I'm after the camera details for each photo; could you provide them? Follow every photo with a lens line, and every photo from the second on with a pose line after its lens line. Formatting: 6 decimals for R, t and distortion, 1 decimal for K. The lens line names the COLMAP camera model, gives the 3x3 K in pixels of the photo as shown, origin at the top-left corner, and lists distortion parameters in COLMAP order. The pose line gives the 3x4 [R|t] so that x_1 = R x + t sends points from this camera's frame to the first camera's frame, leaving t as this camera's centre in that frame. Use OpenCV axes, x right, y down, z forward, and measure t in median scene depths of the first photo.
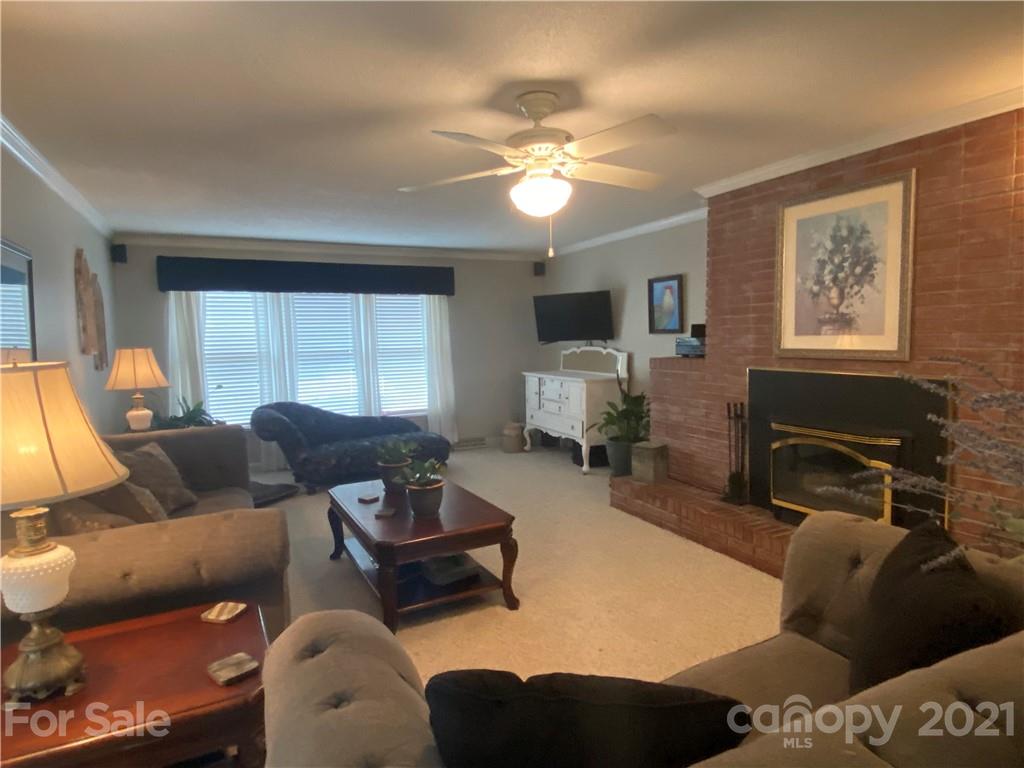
lens RADIAL K [[580.3, 0, 512.2], [0, 580.3, 390.7], [0, 0, 1]] dist [0.000017, -0.001515]
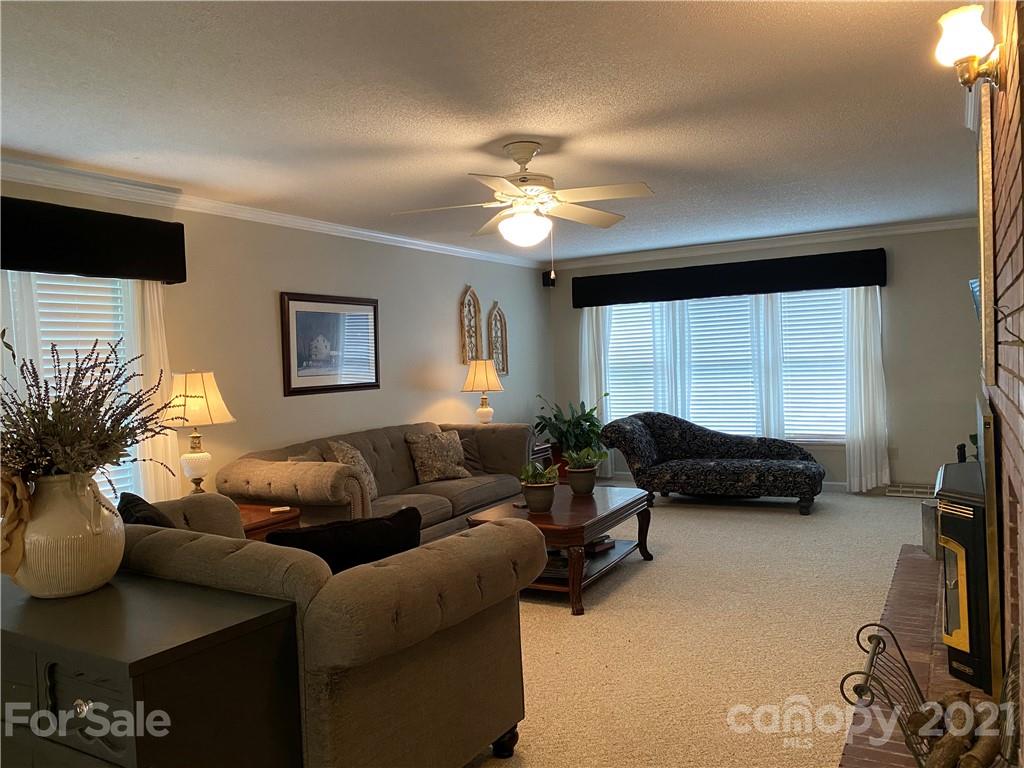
lens RADIAL K [[778.9, 0, 509.5], [0, 778.9, 380.0], [0, 0, 1]] dist [0.006778, -0.010776]
pose [[0.561931, 0.021415, -0.826907, 0.518852], [-0.048176, 0.998815, -0.006872, -0.013990], [0.825780, 0.043699, 0.562297, 0.046387]]
